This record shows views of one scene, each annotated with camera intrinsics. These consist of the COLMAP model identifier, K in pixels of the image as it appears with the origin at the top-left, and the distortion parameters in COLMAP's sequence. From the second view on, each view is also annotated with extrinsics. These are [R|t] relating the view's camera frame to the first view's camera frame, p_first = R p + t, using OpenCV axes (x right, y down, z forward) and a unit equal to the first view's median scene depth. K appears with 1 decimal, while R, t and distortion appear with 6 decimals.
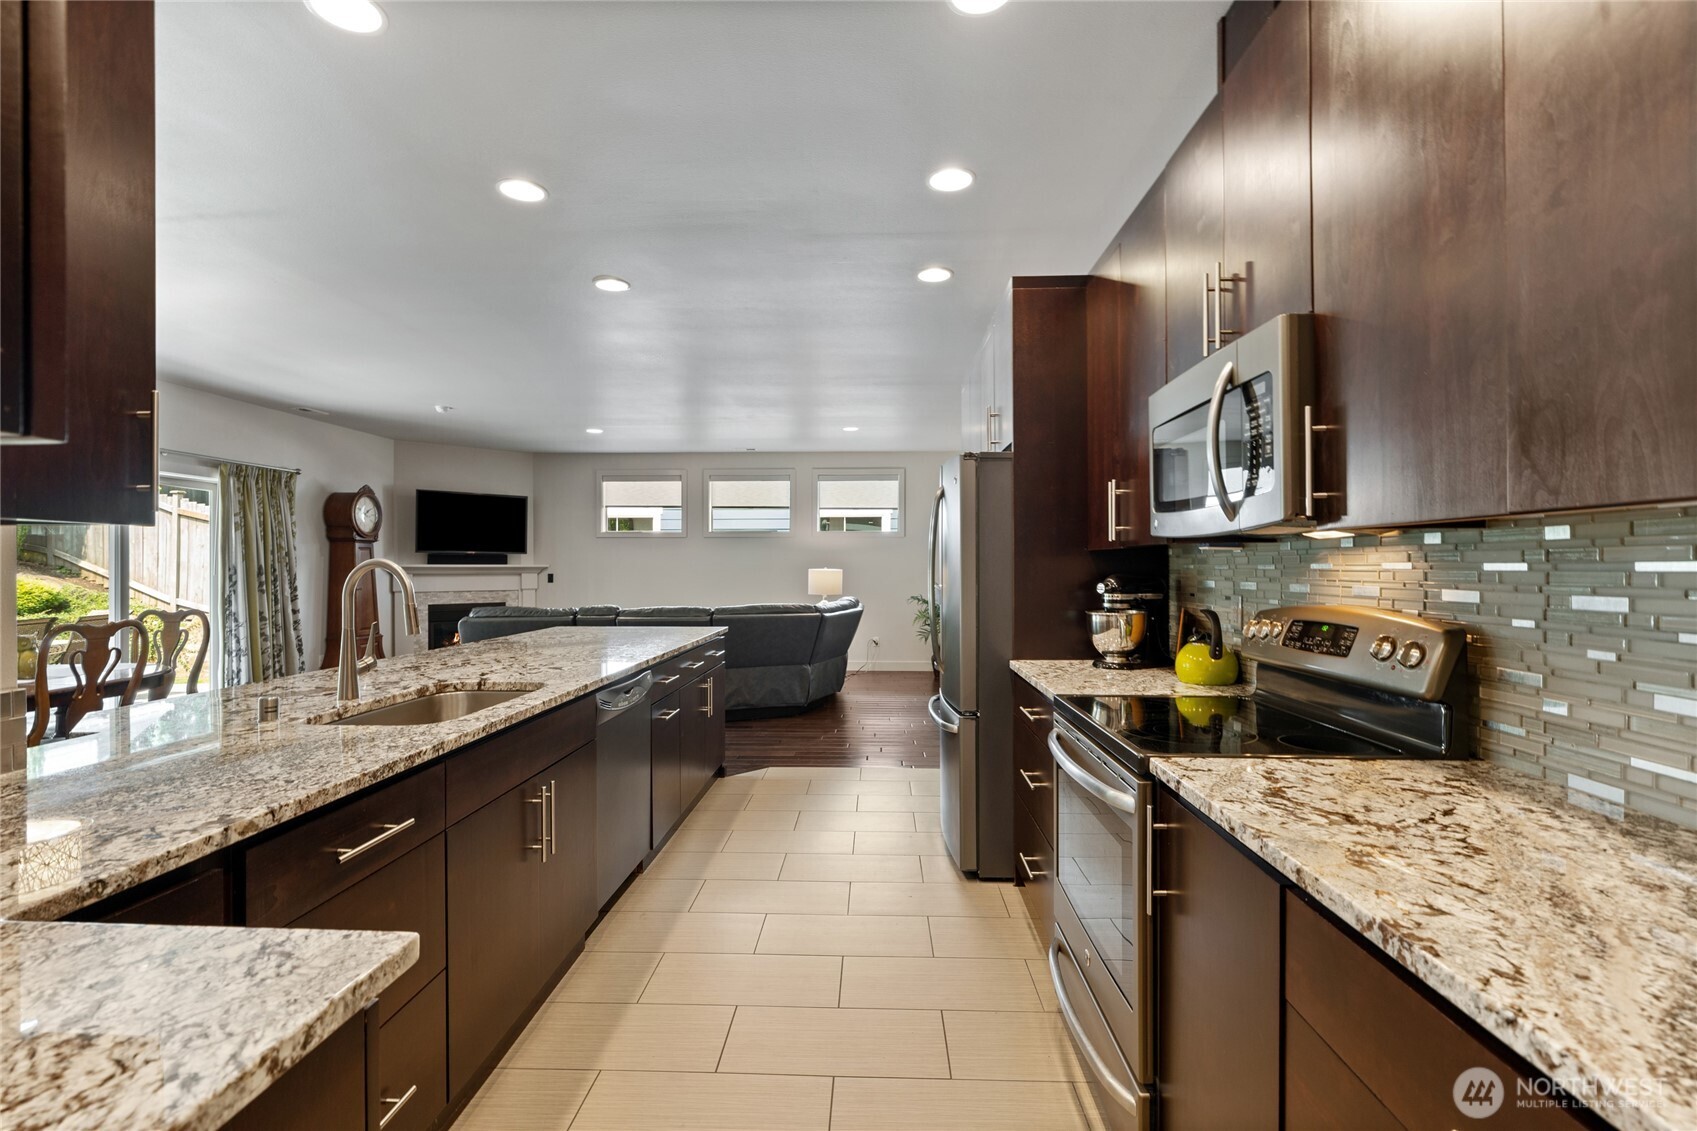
lens RADIAL K [[766.6, 0, 856.3], [0, 766.6, 571.4], [0, 0, 1]] dist [-0.000822, 0.000120]
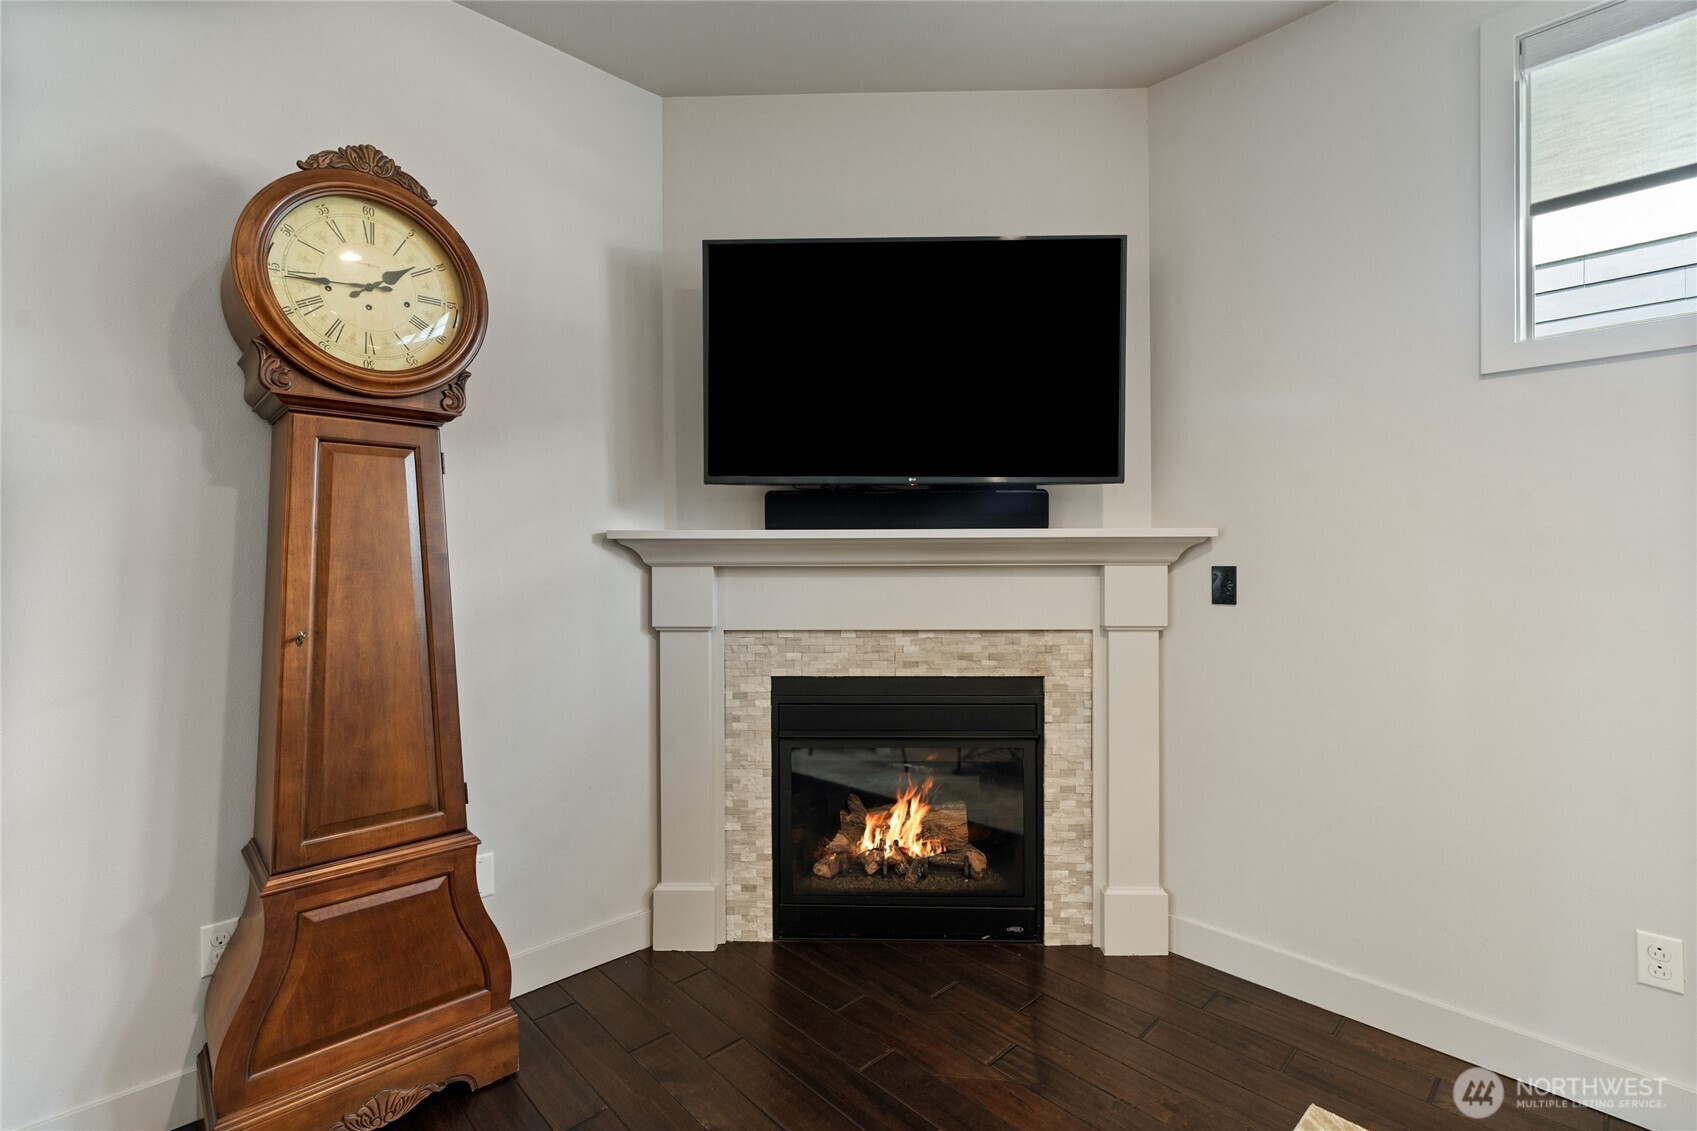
lens RADIAL K [[766.6, 0, 856.3], [0, 766.6, 571.4], [0, 0, 1]] dist [-0.000822, 0.000120]
pose [[0.712615, 0.010722, -0.701473, -0.330790], [-0.002893, 0.999920, 0.012344, 0.002234], [0.701549, -0.006767, 0.712589, 0.792724]]
